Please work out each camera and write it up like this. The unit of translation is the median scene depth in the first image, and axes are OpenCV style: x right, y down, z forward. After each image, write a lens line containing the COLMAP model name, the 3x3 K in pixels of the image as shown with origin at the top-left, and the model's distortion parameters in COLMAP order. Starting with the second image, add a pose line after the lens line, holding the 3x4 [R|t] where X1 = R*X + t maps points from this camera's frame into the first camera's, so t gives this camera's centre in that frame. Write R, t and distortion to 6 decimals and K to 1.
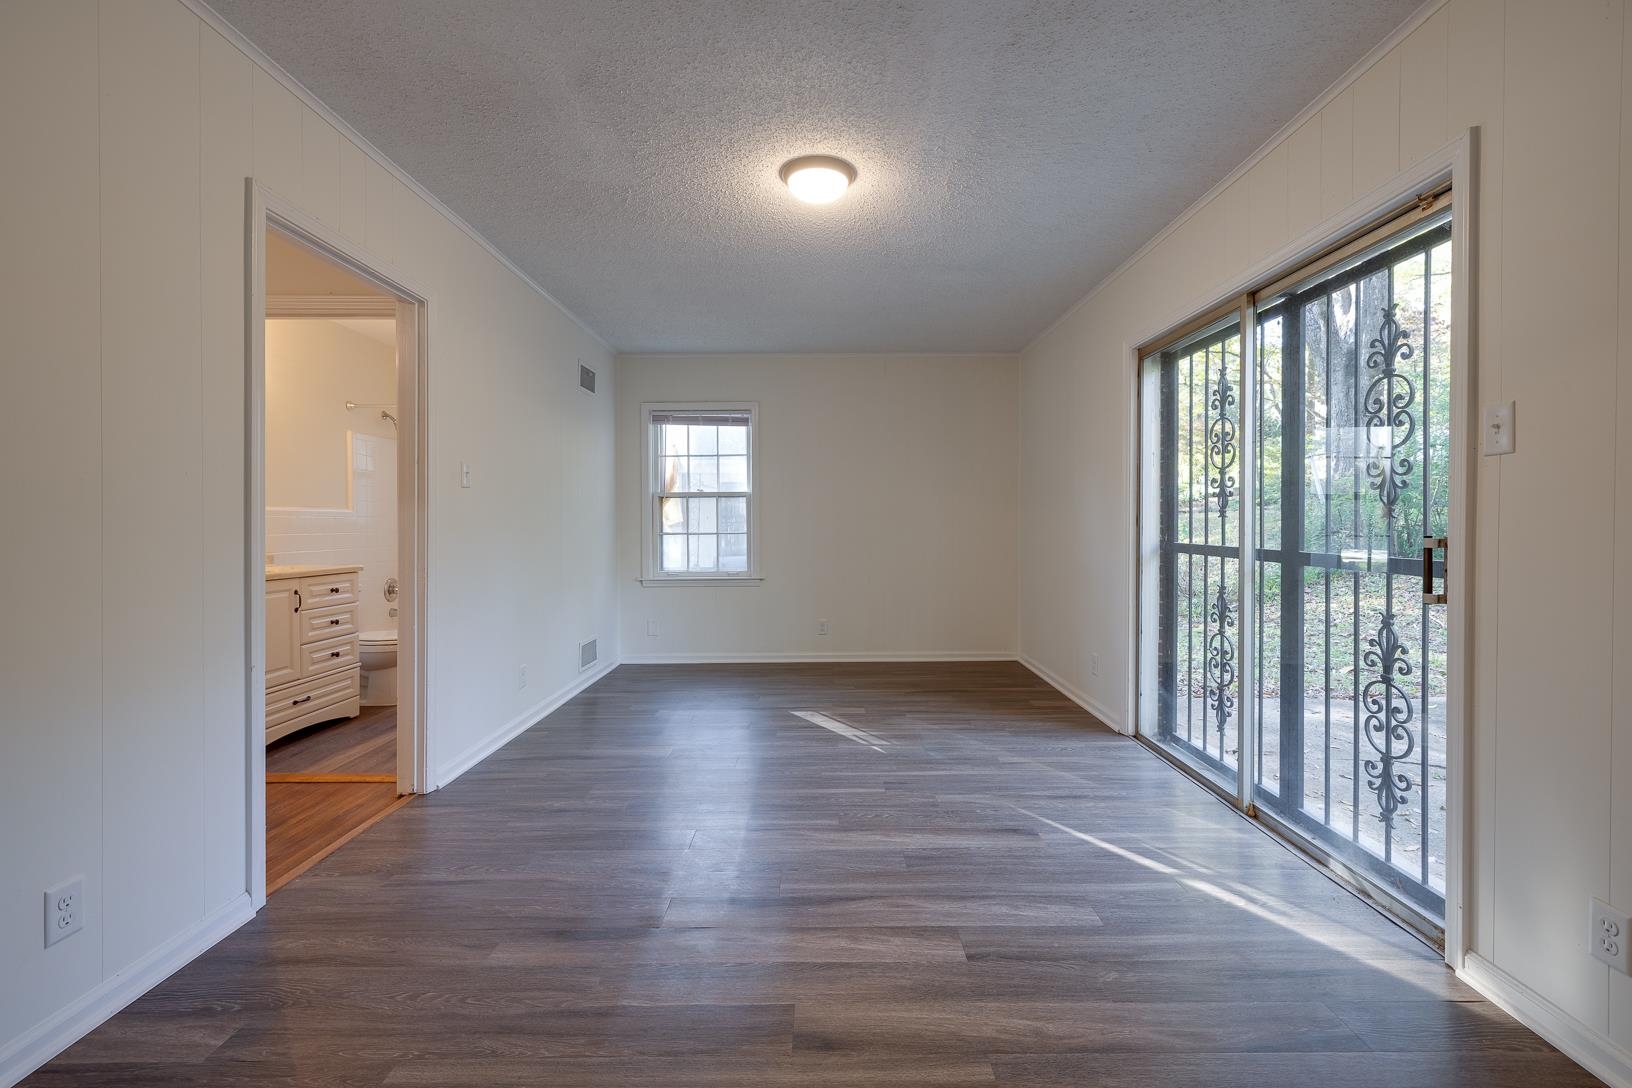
lens RADIAL K [[697.6, 0, 814.8], [0, 697.6, 524.5], [0, 0, 1]] dist [-0.000148, 0.000011]
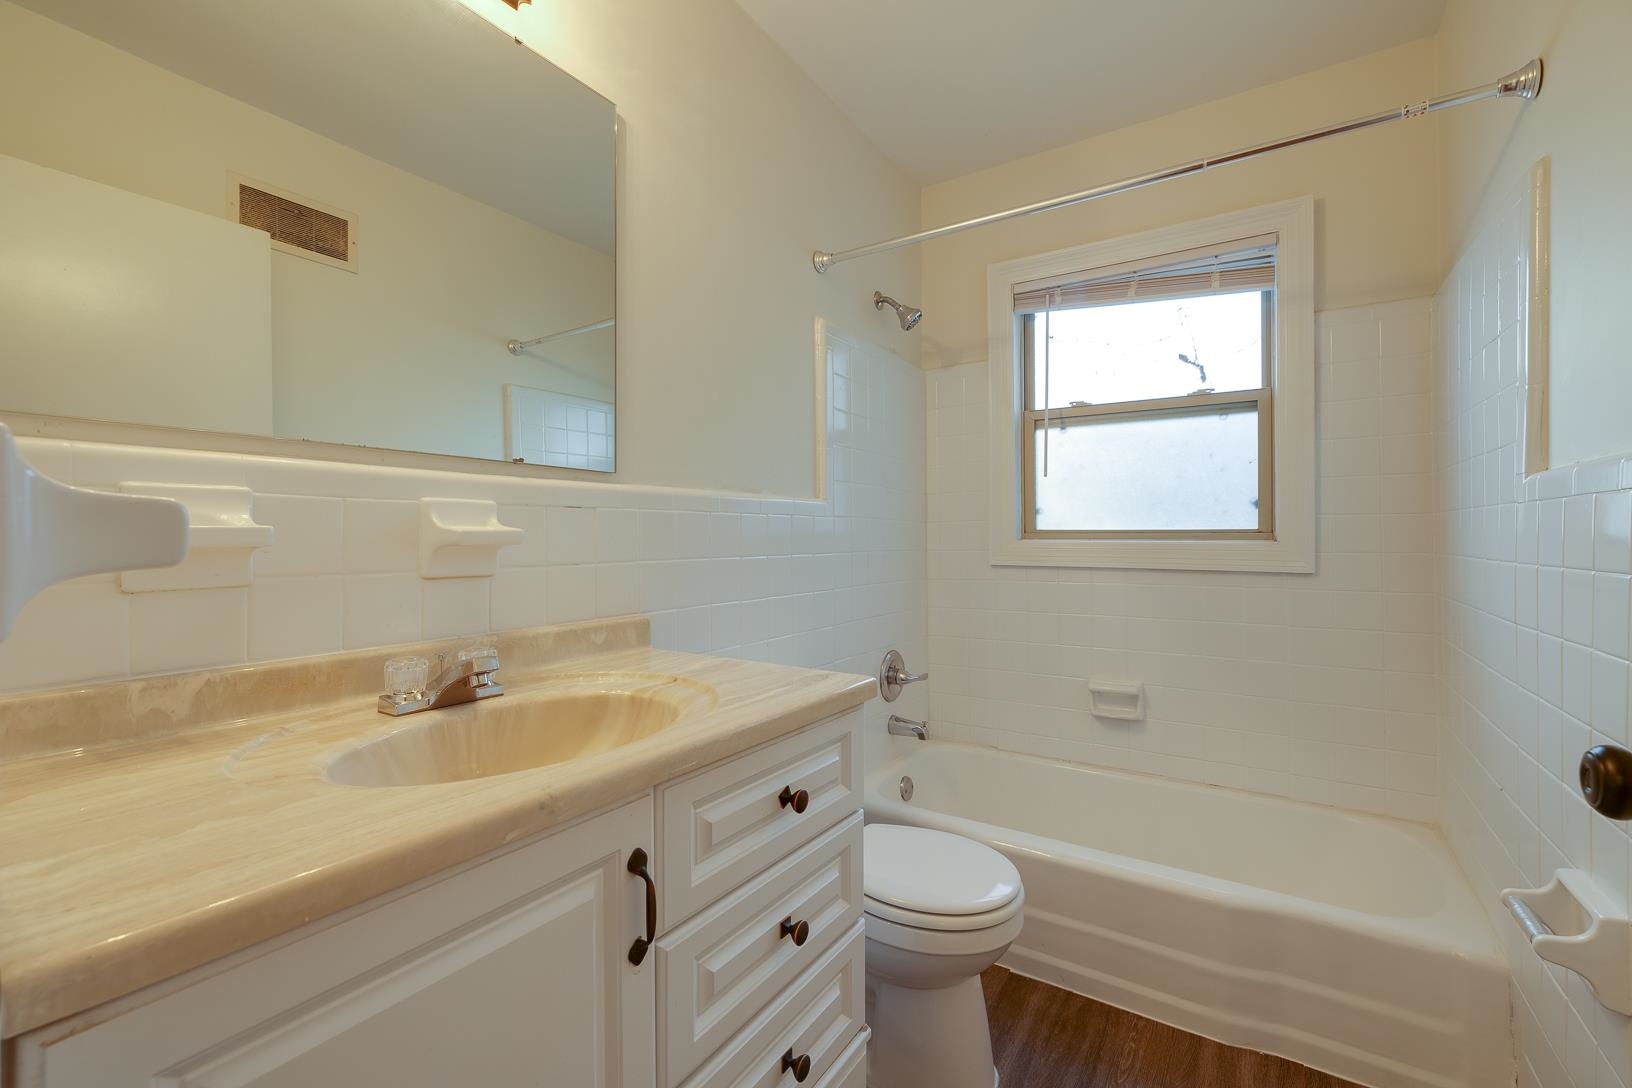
lens RADIAL K [[695.3, 0, 816.0], [0, 695.3, 544.0], [0, 0, 1]] dist [0.000563, 0.000319]
pose [[0.840925, -0.002381, -0.541146, -0.686953], [0.005280, 0.999979, 0.003806, 0.003600], [0.541125, -0.006058, 0.840920, 1.000081]]
